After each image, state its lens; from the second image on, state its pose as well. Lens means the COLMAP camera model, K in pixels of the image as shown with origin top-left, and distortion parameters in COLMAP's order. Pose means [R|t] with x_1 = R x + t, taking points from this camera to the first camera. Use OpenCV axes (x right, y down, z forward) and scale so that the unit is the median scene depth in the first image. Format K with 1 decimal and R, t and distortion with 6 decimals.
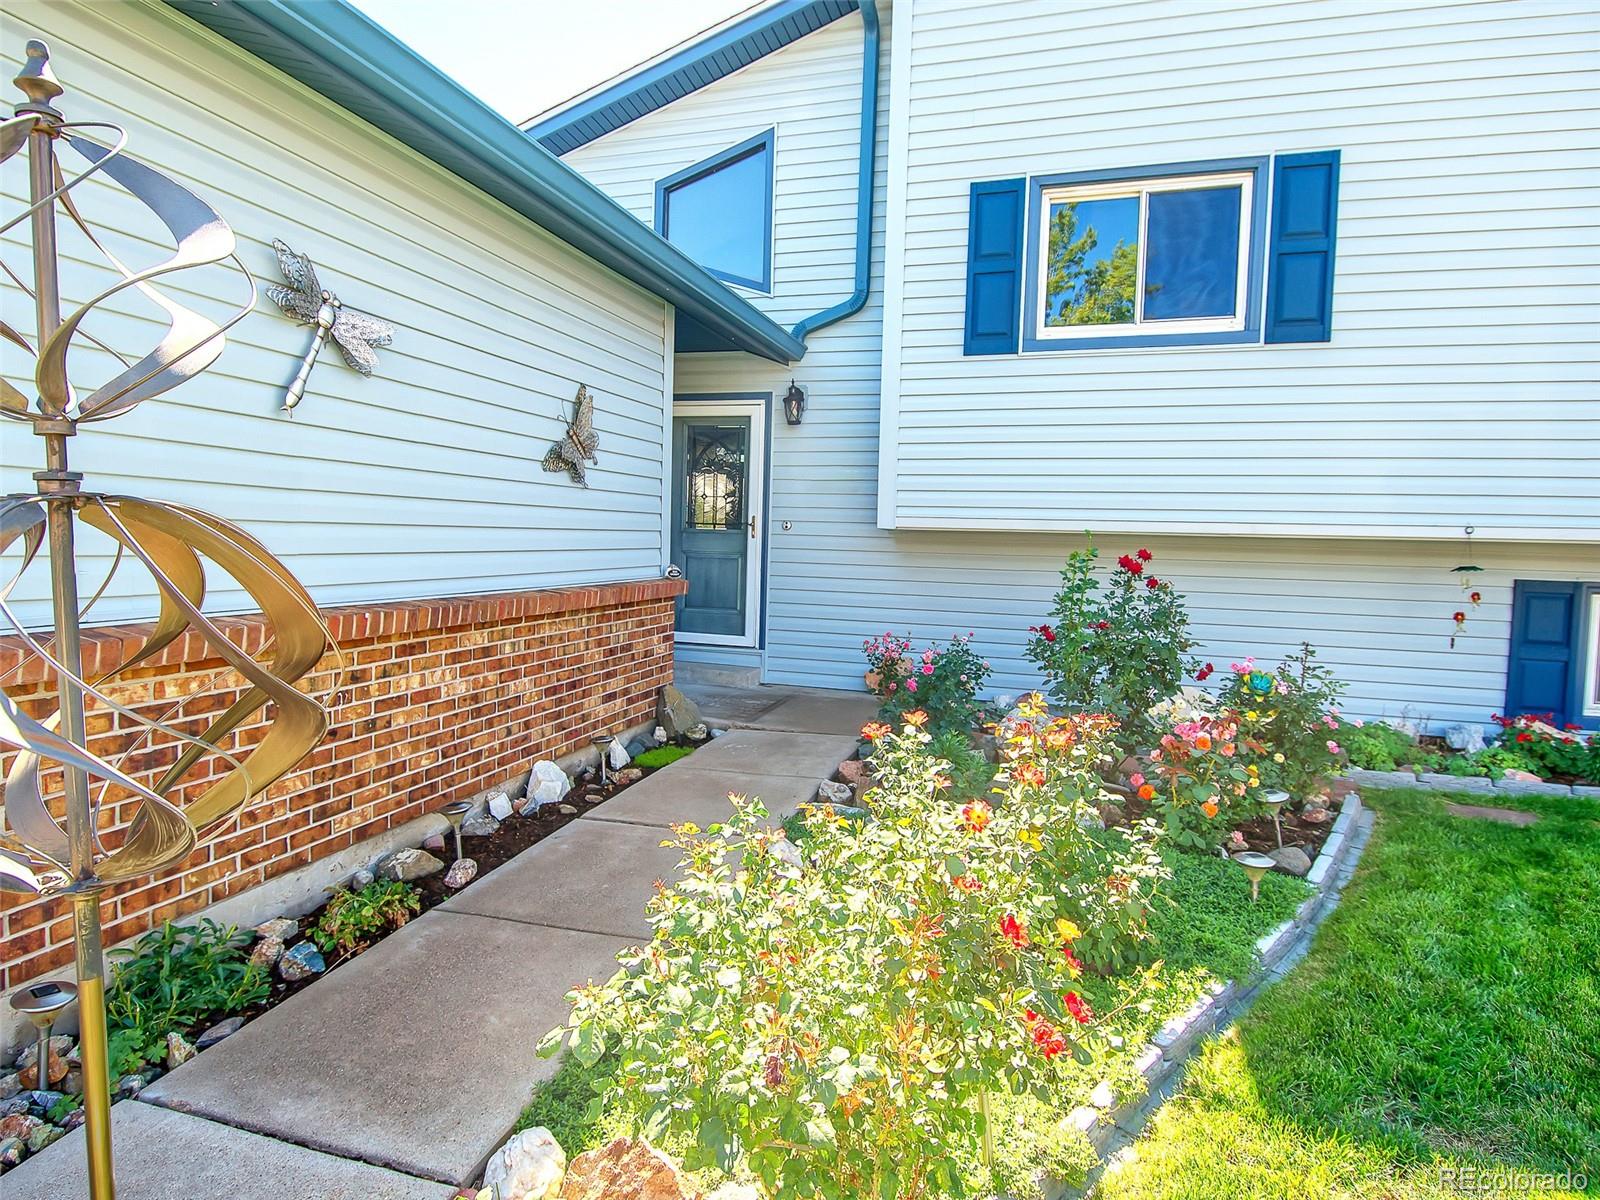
lens RADIAL K [[925.4, 0, 763.3], [0, 925.4, 585.1], [0, 0, 1]] dist [0.011381, -0.001336]
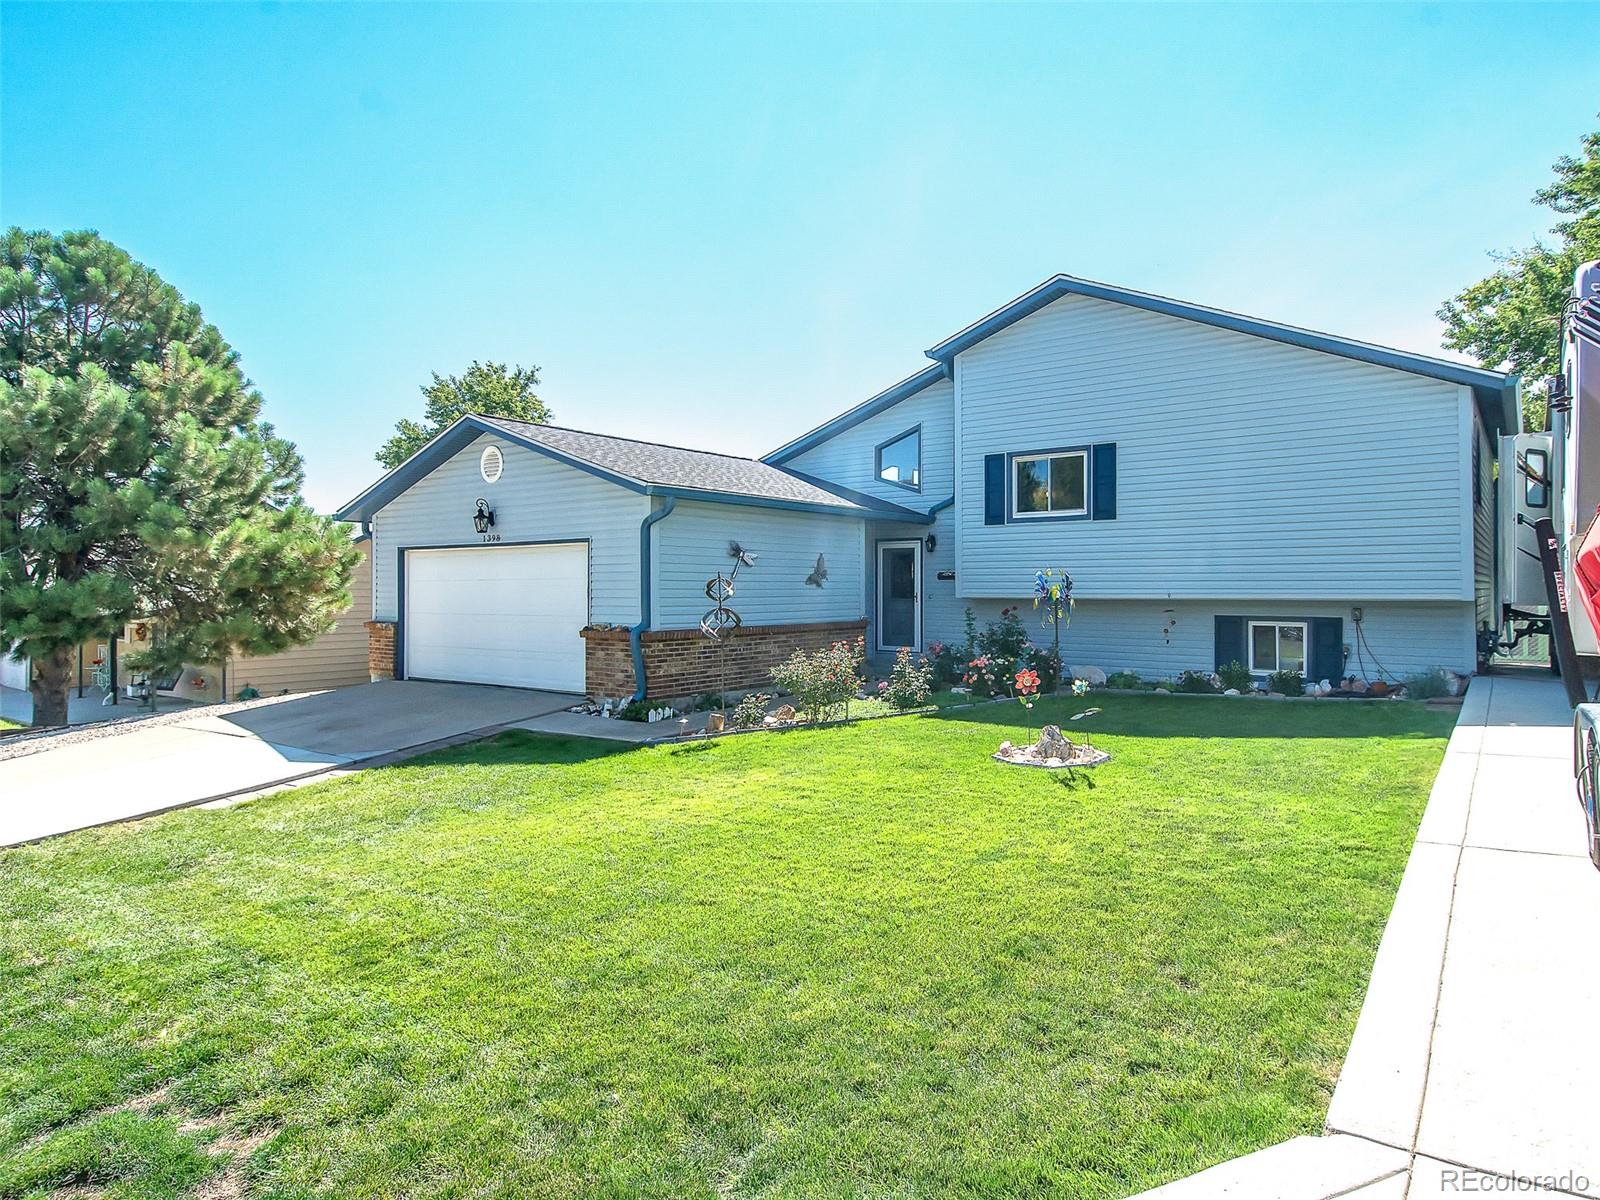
lens RADIAL K [[917.8, 0, 855.6], [0, 917.8, 591.3], [0, 0, 1]] dist [0.041548, -0.051271]
pose [[0.950203, -0.024770, -0.310645, 0.689296], [0.007946, 0.998438, -0.055307, 0.054477], [0.311530, 0.050084, 0.948916, -1.465280]]
